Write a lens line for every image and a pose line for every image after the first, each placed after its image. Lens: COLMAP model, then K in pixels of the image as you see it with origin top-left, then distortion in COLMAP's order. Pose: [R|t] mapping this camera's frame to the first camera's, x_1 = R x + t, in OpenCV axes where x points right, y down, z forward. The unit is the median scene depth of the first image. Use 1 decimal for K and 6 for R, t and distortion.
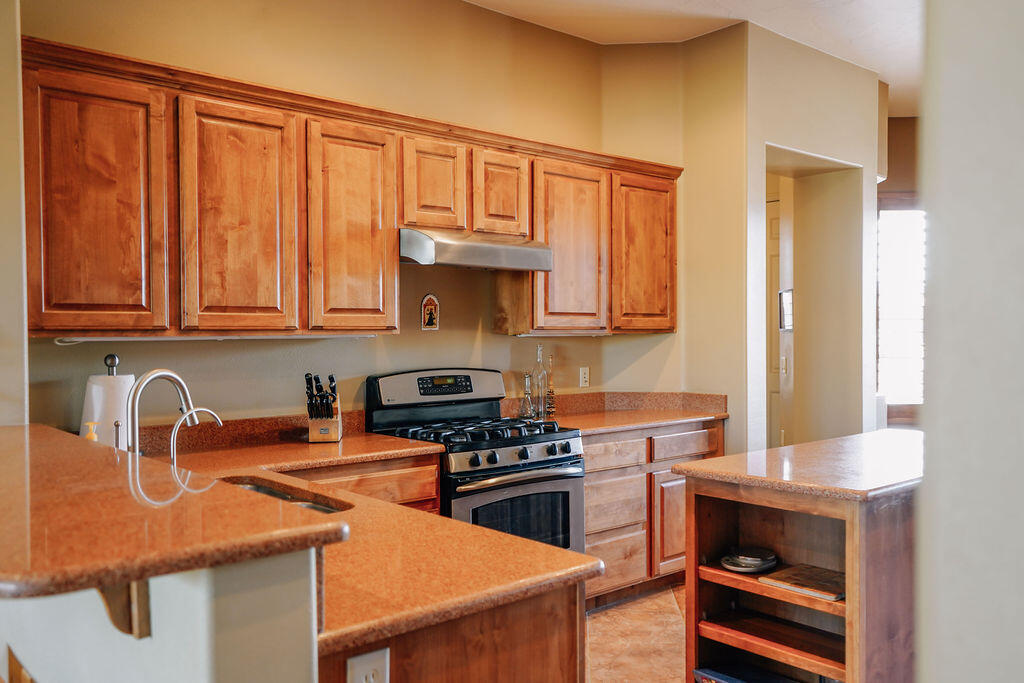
lens RADIAL K [[803.8, 0, 511.8], [0, 803.8, 349.9], [0, 0, 1]] dist [0.018536, 0.002867]
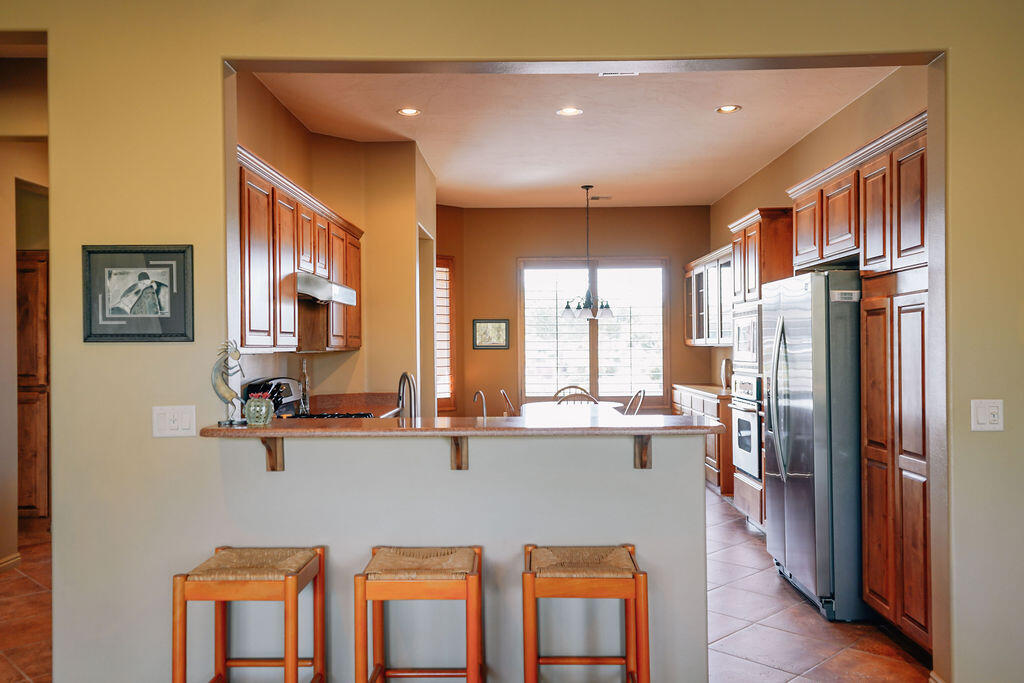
lens RADIAL K [[803.8, 0, 511.8], [0, 803.8, 349.9], [0, 0, 1]] dist [0.018536, 0.002867]
pose [[0.655719, -0.009121, 0.754950, -0.667274], [0.033196, 0.999308, -0.016760, 0.010067], [-0.754275, 0.036051, 0.655569, -0.093507]]
